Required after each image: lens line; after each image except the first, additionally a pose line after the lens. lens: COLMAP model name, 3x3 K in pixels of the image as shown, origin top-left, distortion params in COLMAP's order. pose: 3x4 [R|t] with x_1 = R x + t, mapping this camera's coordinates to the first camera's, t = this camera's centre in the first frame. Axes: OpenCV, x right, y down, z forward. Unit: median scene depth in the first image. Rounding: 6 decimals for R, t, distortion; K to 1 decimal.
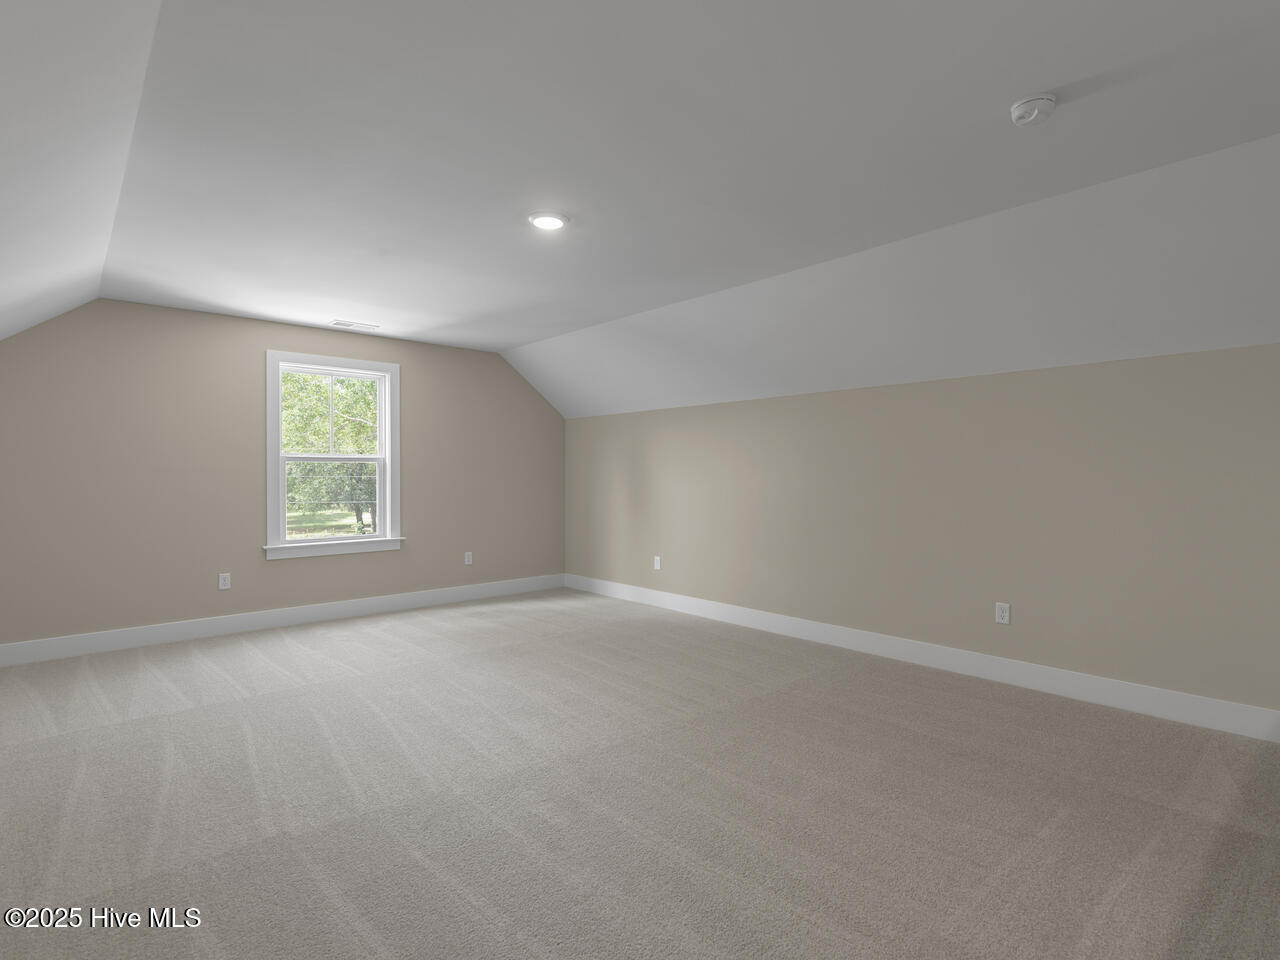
lens RADIAL K [[651.3, 0, 634.3], [0, 651.3, 473.3], [0, 0, 1]] dist [-0.000740, 0.000619]
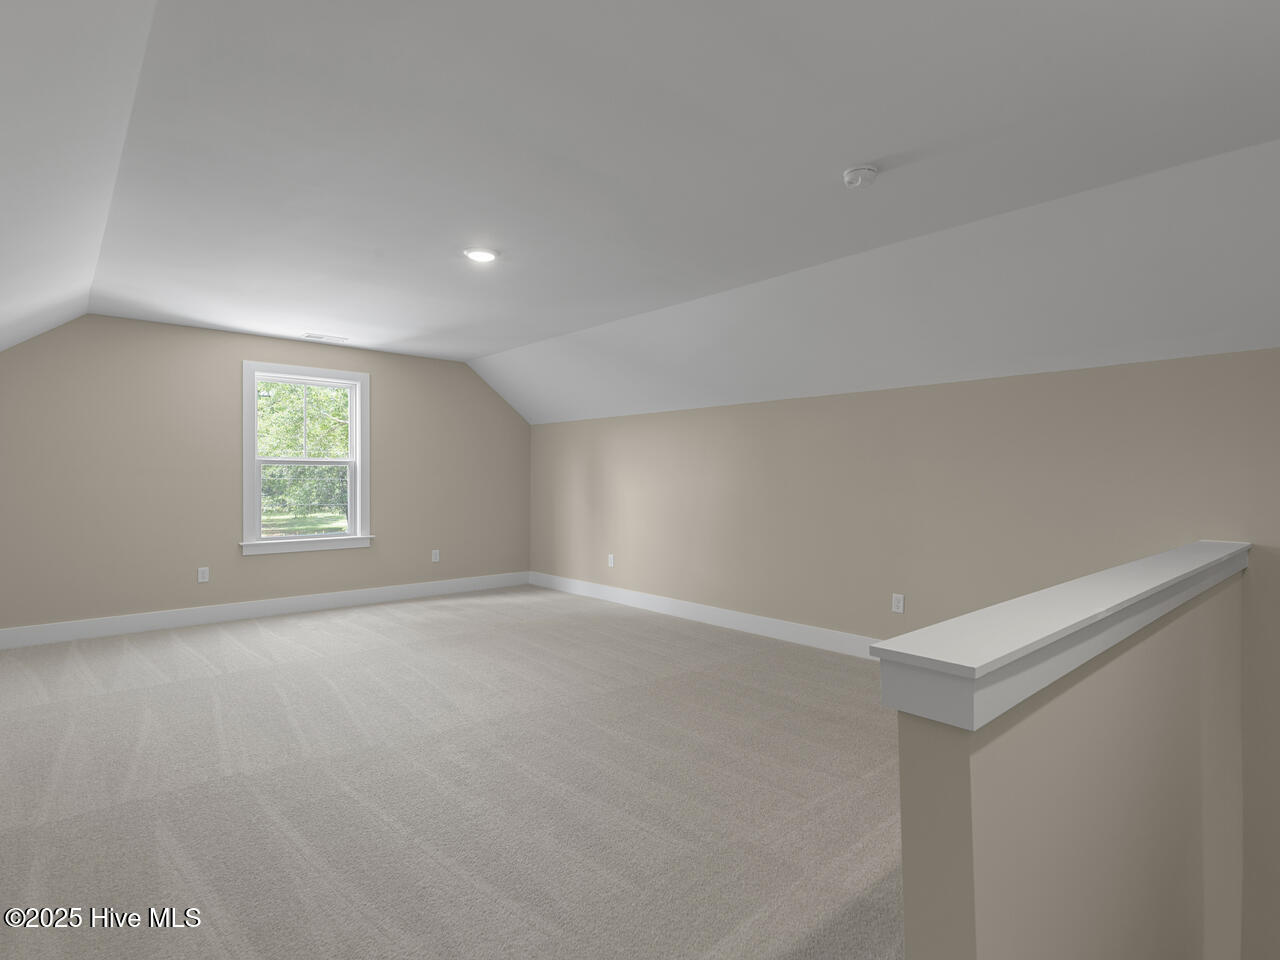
lens RADIAL K [[661.6, 0, 635.7], [0, 661.6, 480.9], [0, 0, 1]] dist [-0.001601, -0.000008]
pose [[0.999987, 0.004370, 0.002719, 0.083693], [-0.004385, 0.999976, 0.005444, 0.000646], [-0.002695, -0.005456, 0.999981, -0.097526]]
